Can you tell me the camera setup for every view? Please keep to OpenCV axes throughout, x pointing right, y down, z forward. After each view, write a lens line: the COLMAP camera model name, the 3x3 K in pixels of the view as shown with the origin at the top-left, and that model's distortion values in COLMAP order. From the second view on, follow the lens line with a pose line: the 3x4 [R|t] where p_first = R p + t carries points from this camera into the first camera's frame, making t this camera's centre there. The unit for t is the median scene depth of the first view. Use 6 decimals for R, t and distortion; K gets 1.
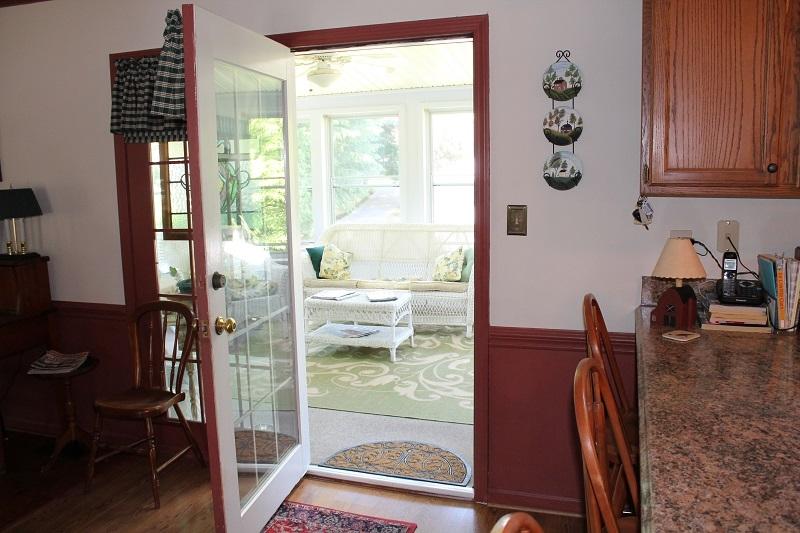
lens RADIAL K [[667.0, 0, 399.1], [0, 667.0, 268.1], [0, 0, 1]] dist [-0.158875, 0.096084]
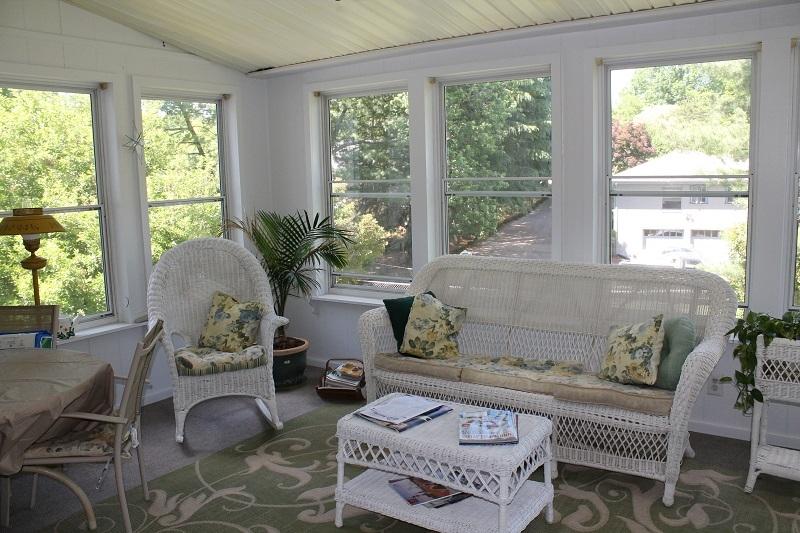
lens RADIAL K [[667.0, 0, 402.2], [0, 667.0, 267.5], [0, 0, 1]] dist [-0.158875, 0.096084]
pose [[0.964704, 0.030668, -0.261544, 0.030082], [-0.030244, 0.999527, 0.005648, -0.063329], [0.261593, 0.002462, 0.965175, 0.437646]]
